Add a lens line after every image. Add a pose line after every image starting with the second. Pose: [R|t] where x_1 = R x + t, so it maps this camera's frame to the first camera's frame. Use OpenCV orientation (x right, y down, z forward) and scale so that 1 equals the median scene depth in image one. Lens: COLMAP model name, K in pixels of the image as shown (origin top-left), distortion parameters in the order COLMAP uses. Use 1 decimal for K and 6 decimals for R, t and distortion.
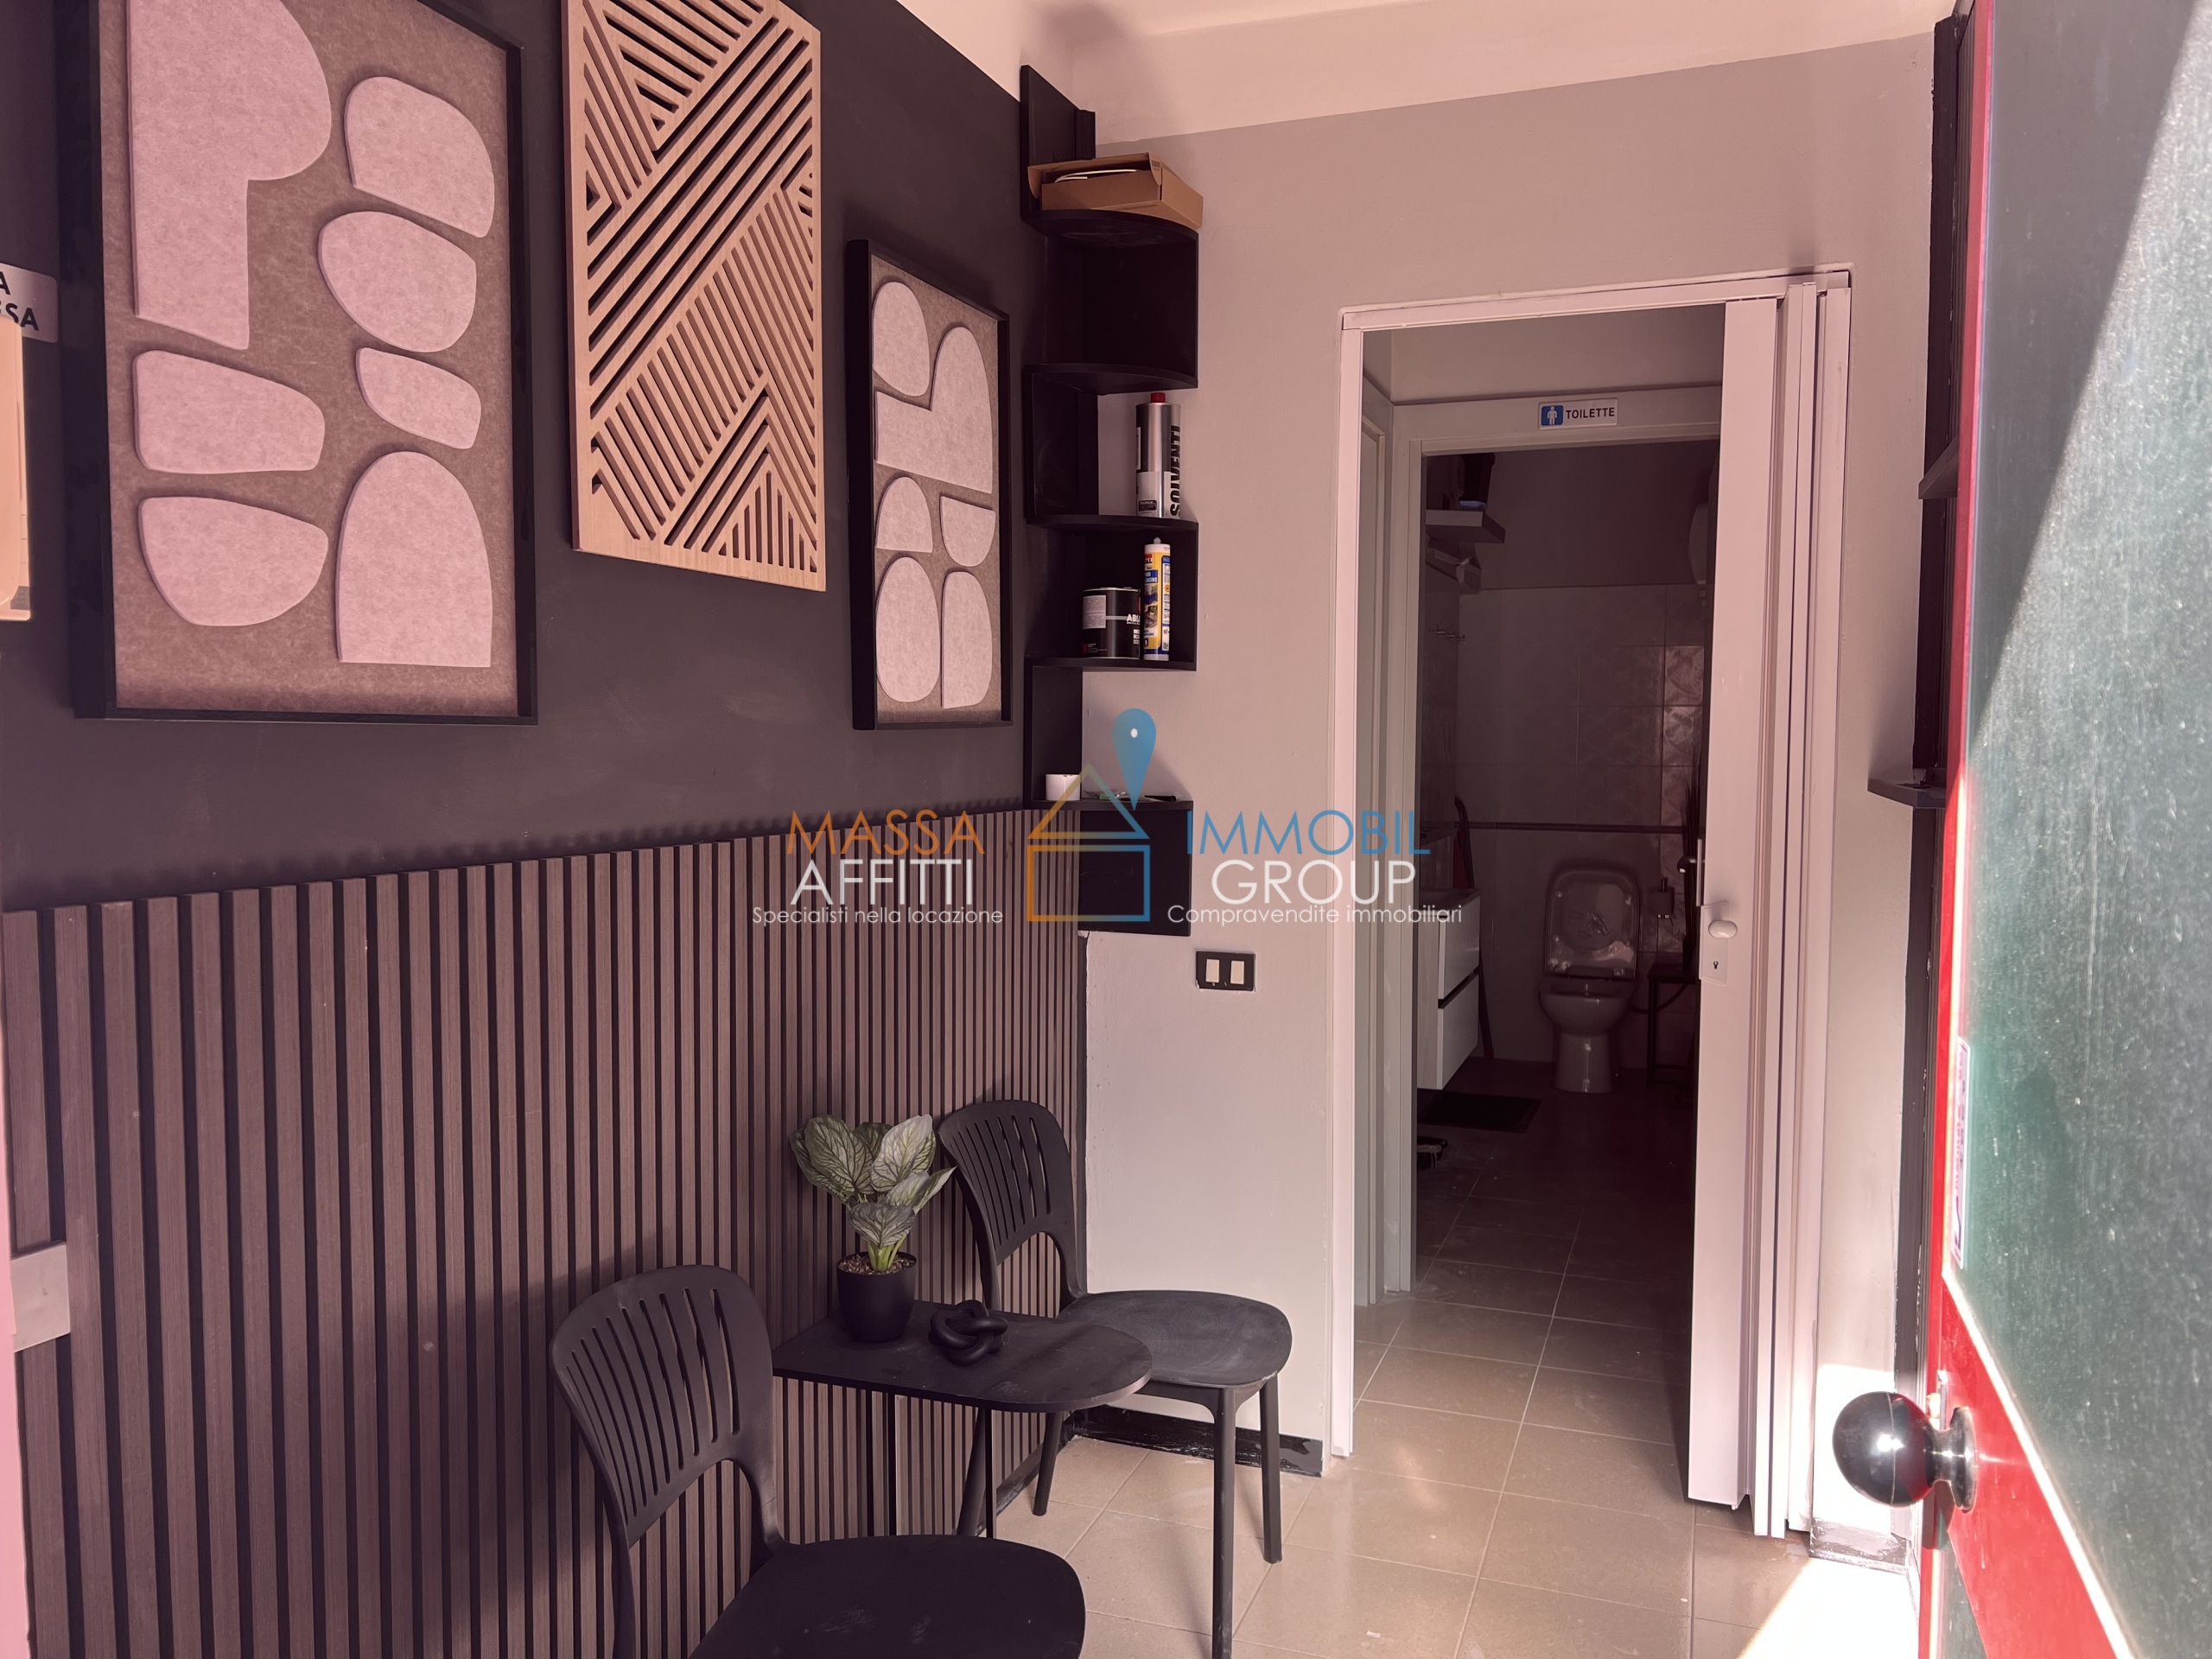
lens RADIAL K [[1684.8, 0, 1057.7], [0, 1684.8, 831.1], [0, 0, 1]] dist [0.052012, -0.067266]
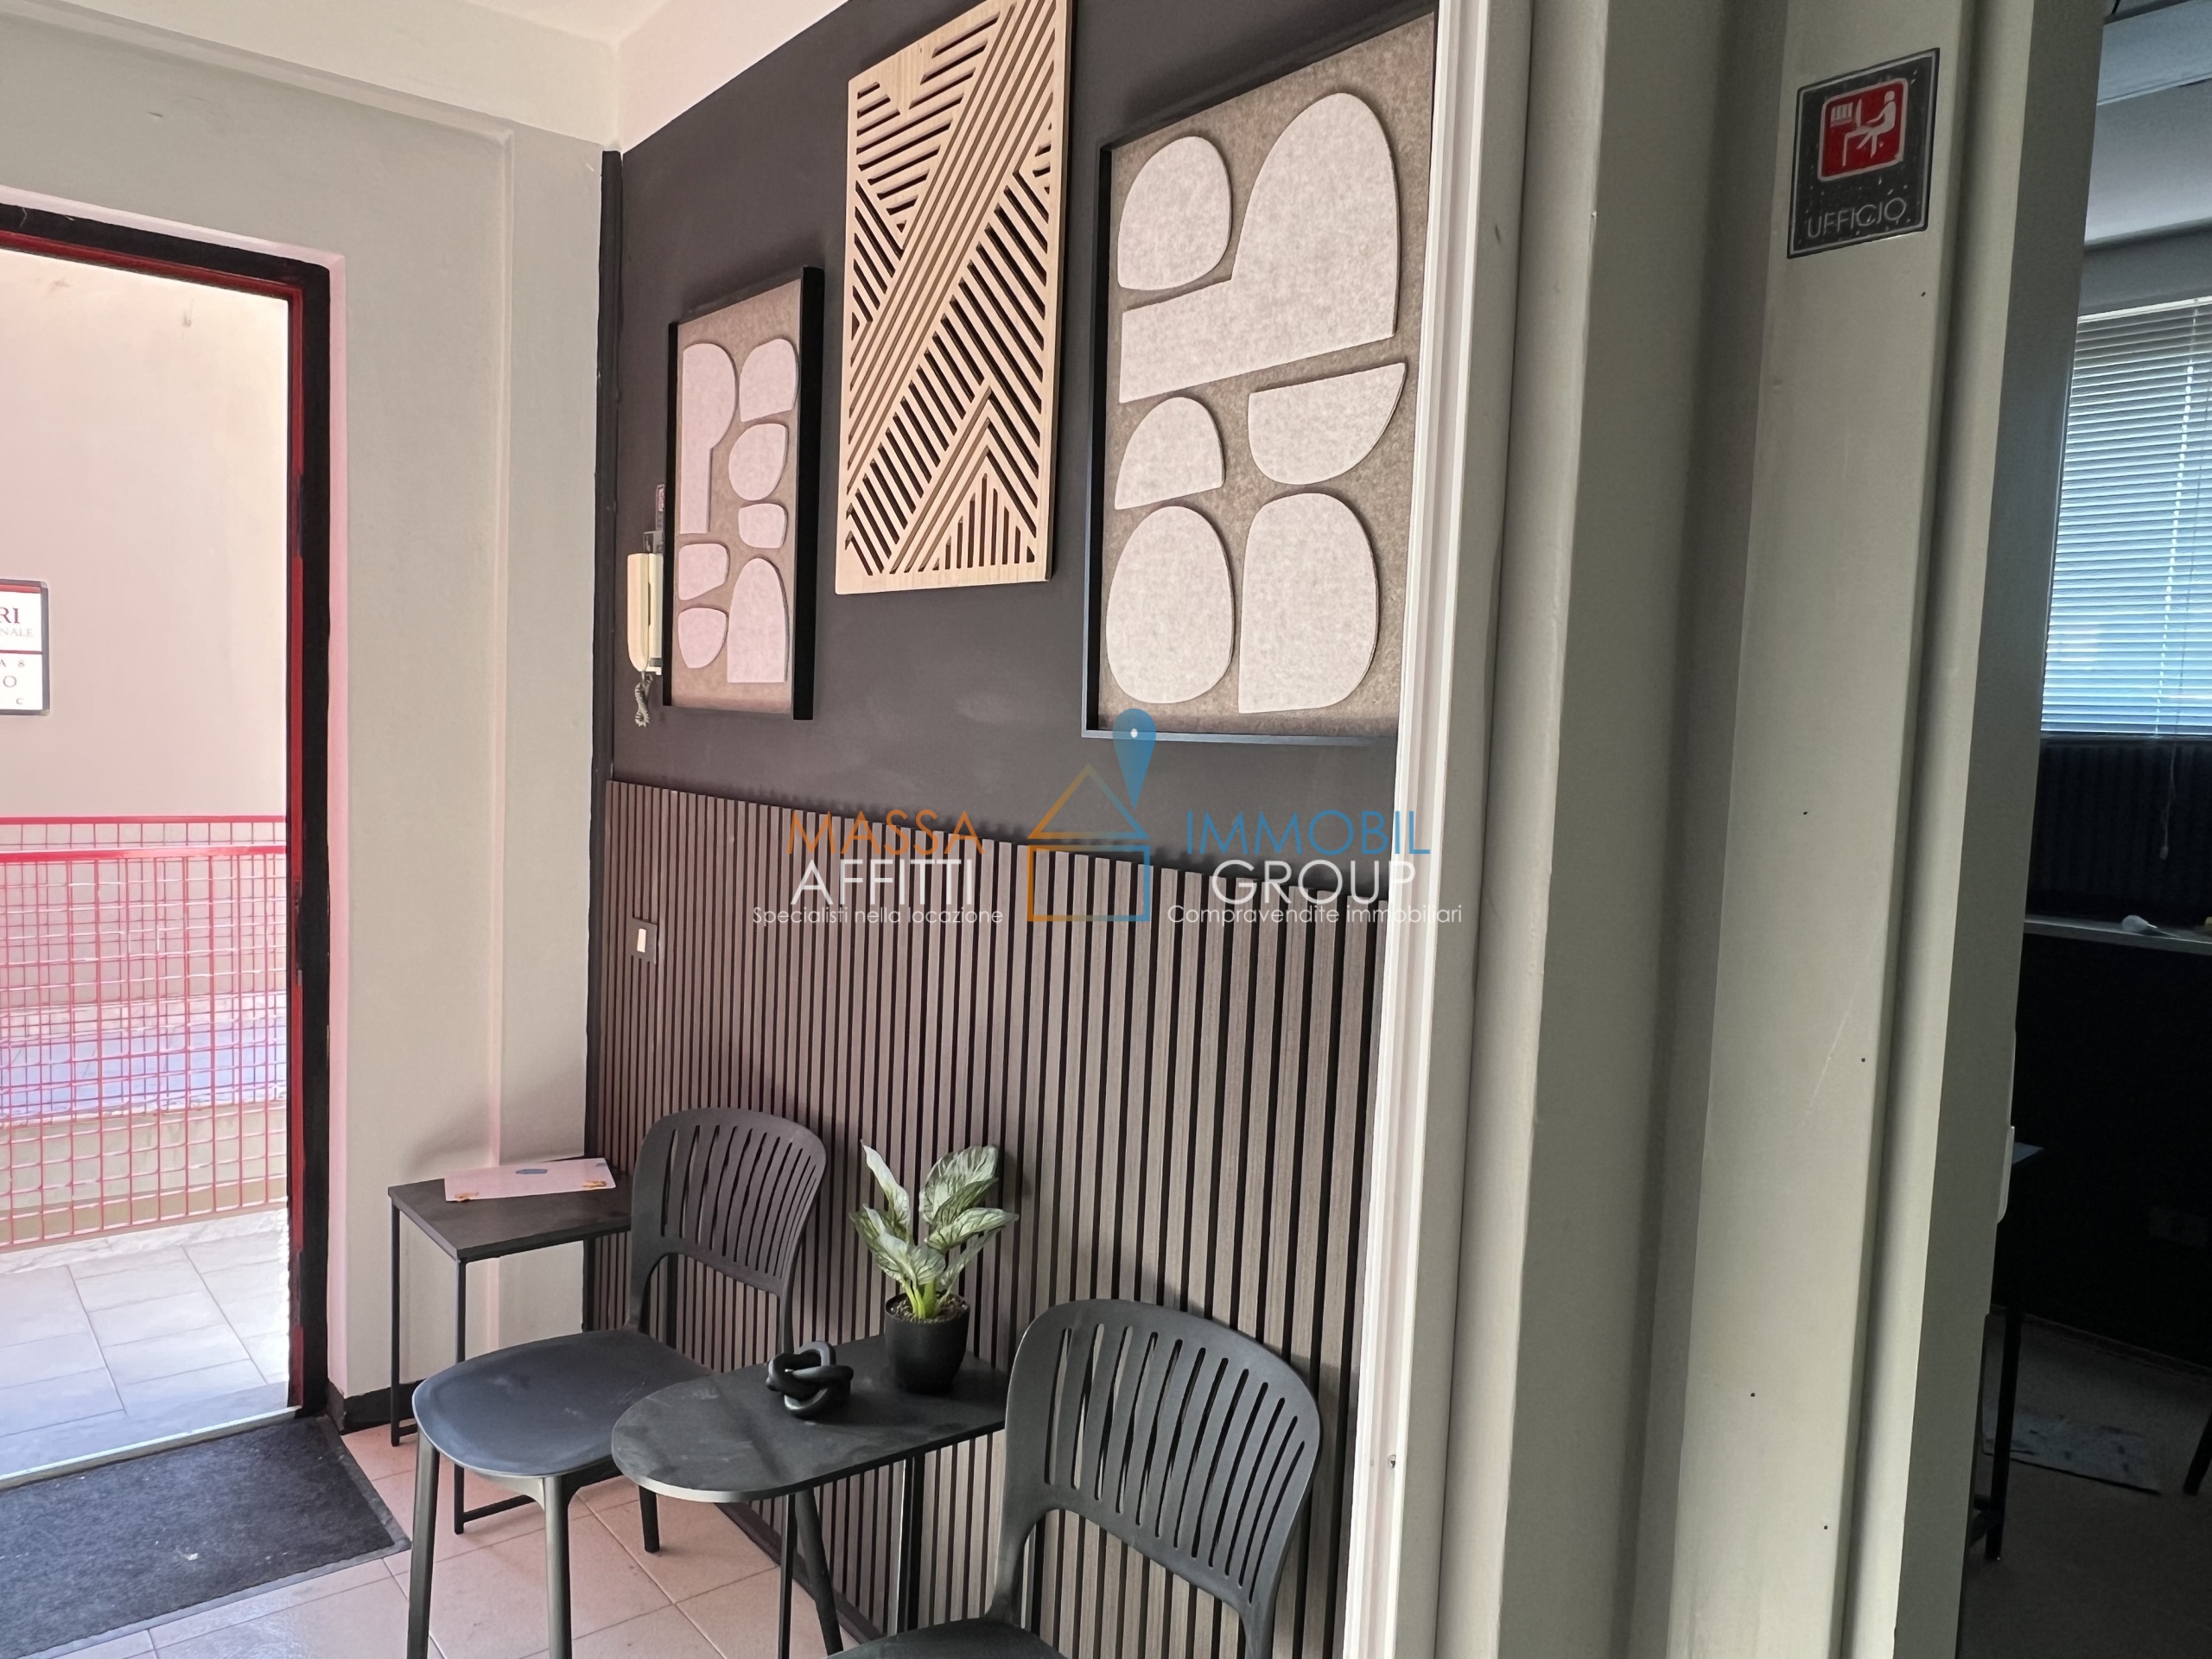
lens RADIAL K [[1535.1, 0, 1106.0], [0, 1535.1, 829.5], [0, 0, 1]] dist [0.004909, 0.010100]
pose [[-0.491404, 0.028637, -0.870461, 0.562837], [-0.099925, 0.991005, 0.089013, -0.087114], [0.865180, 0.130722, -0.484123, 1.448413]]
